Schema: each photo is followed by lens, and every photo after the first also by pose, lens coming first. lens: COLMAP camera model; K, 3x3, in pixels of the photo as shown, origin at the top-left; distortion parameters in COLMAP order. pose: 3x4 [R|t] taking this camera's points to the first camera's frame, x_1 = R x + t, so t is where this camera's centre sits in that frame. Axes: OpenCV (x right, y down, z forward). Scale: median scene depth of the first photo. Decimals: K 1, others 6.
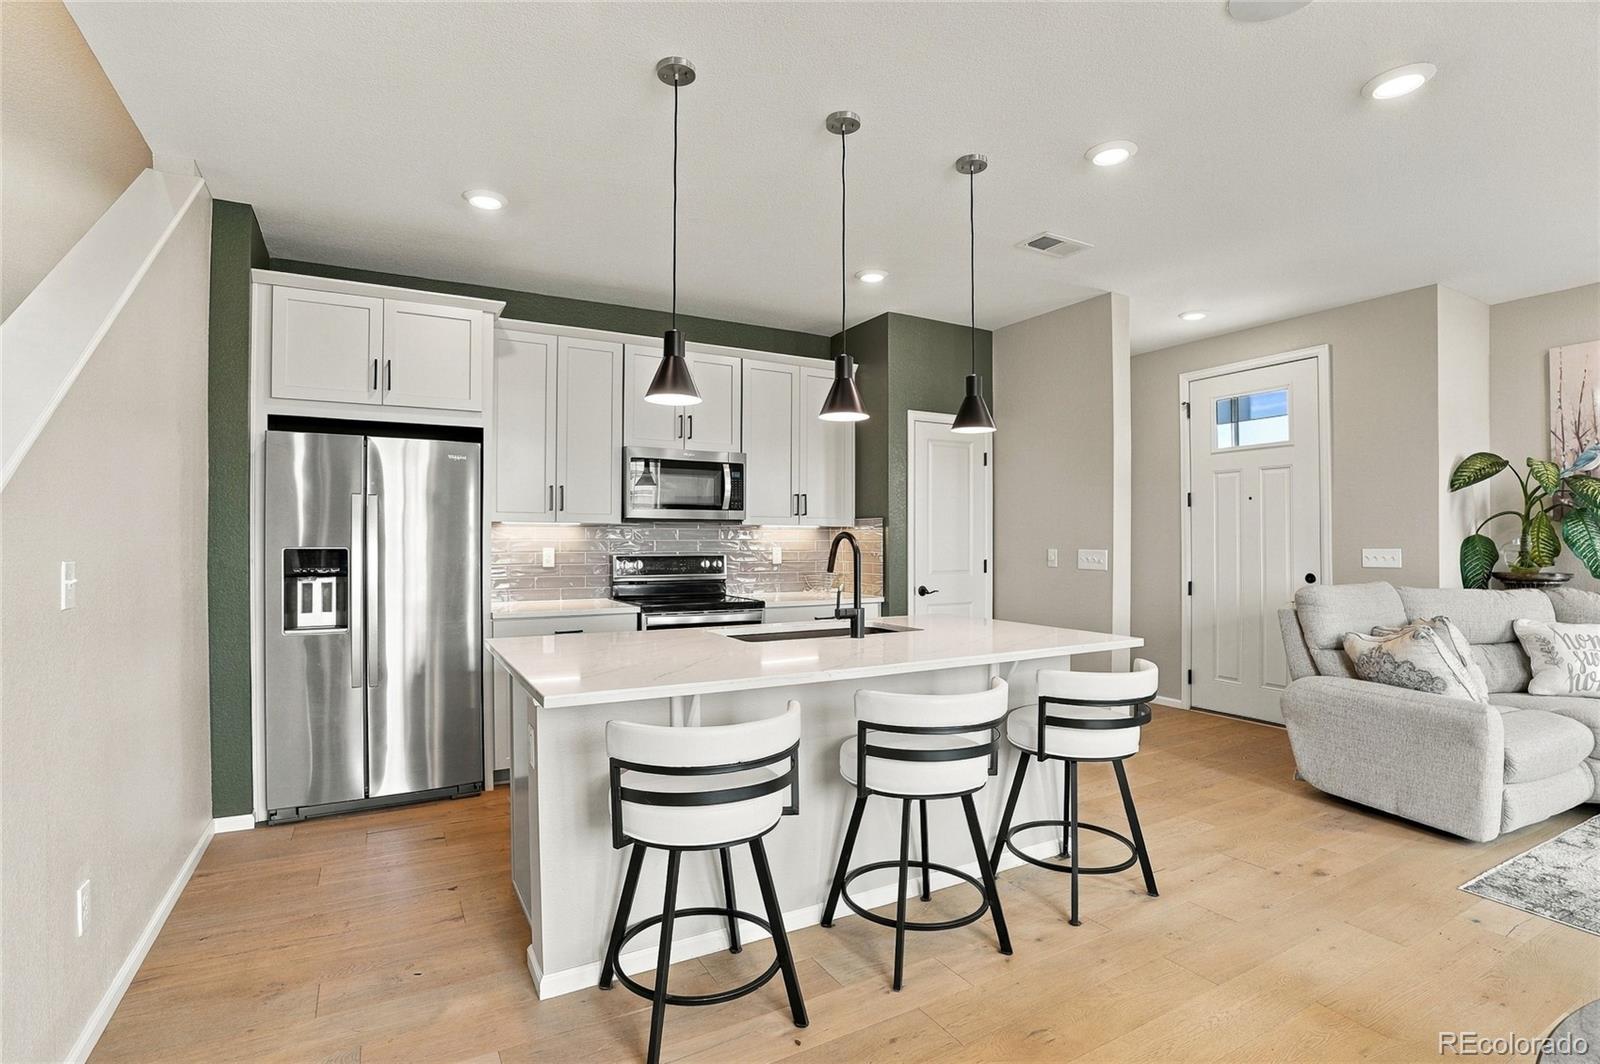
lens RADIAL K [[759.3, 0, 790.1], [0, 759.3, 539.2], [0, 0, 1]] dist [-0.067226, 0.023527]
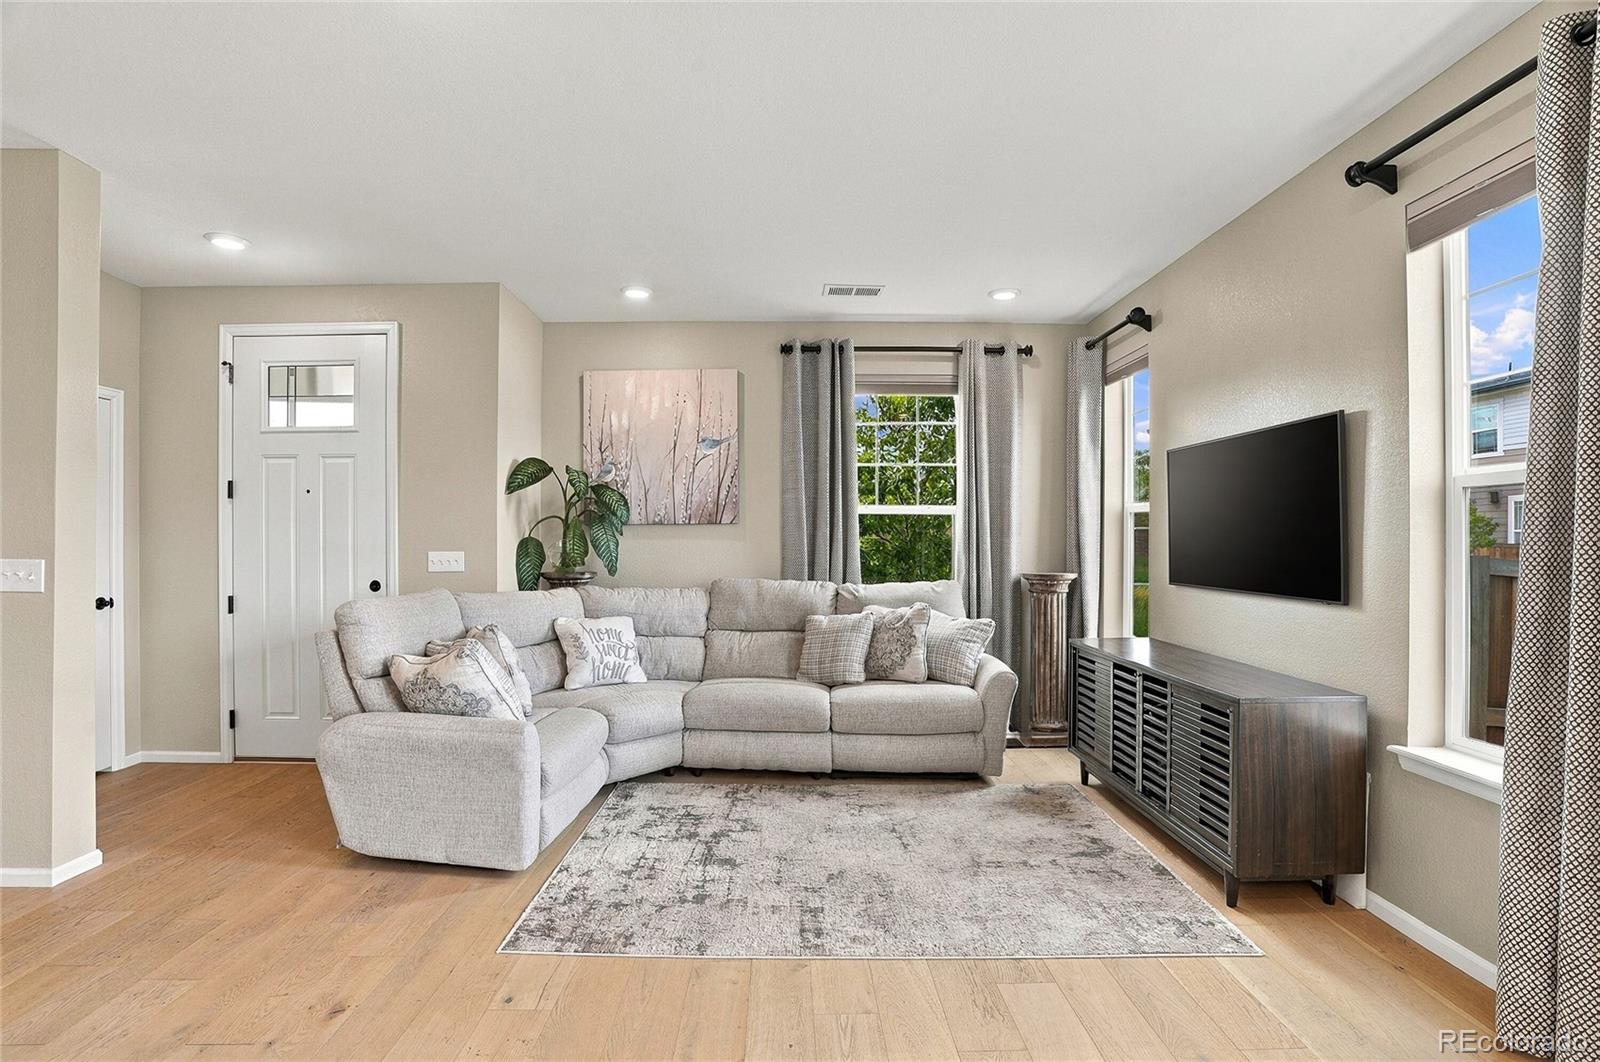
lens RADIAL K [[739.0, 0, 795.3], [0, 739.0, 536.7], [0, 0, 1]] dist [-0.070684, 0.028327]
pose [[0.472723, 0.002868, 0.881207, 0.221187], [-0.002783, 0.999995, -0.001762, -0.006324], [-0.881207, -0.001619, 0.472728, 0.188046]]
